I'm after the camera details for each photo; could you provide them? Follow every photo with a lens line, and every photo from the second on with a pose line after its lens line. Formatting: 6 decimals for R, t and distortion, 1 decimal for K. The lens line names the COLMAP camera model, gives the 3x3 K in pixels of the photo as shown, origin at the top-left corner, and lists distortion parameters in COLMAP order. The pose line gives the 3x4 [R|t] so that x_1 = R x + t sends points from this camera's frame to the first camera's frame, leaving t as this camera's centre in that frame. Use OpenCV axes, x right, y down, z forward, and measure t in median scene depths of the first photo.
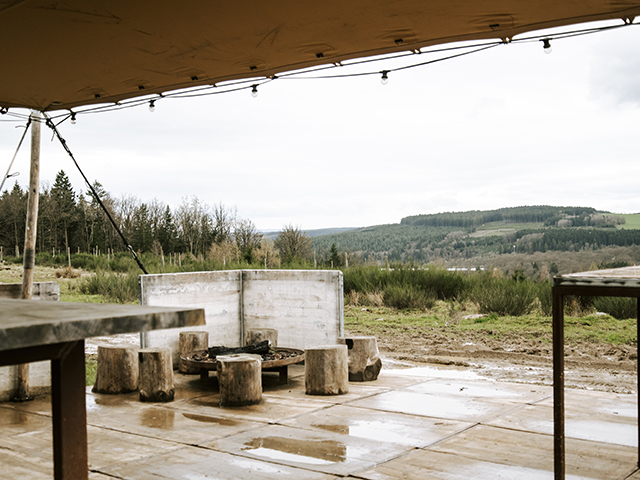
lens RADIAL K [[844.8, 0, 320.0], [0, 844.8, 240.0], [0, 0, 1]] dist [-0.015267, -0.069107]
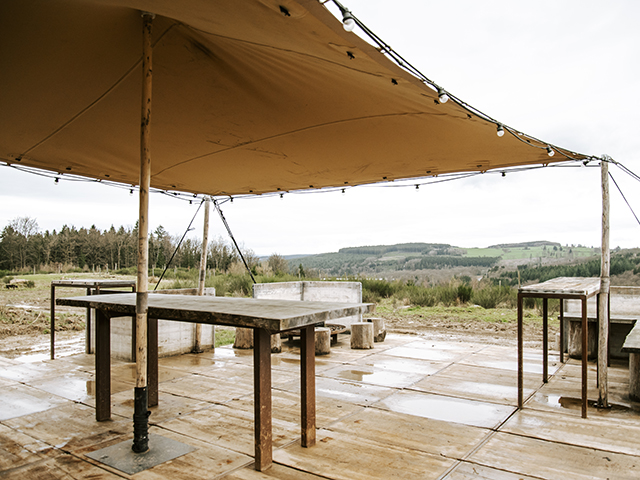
lens RADIAL K [[495.2, 0, 320.0], [0, 495.2, 240.0], [0, 0, 1]] dist [-0.025448, 0.003965]
pose [[0.998097, 0.012690, 0.060342, -0.118344], [-0.010078, 0.999007, -0.043397, -0.008276], [-0.060833, 0.042707, 0.997234, -0.079438]]
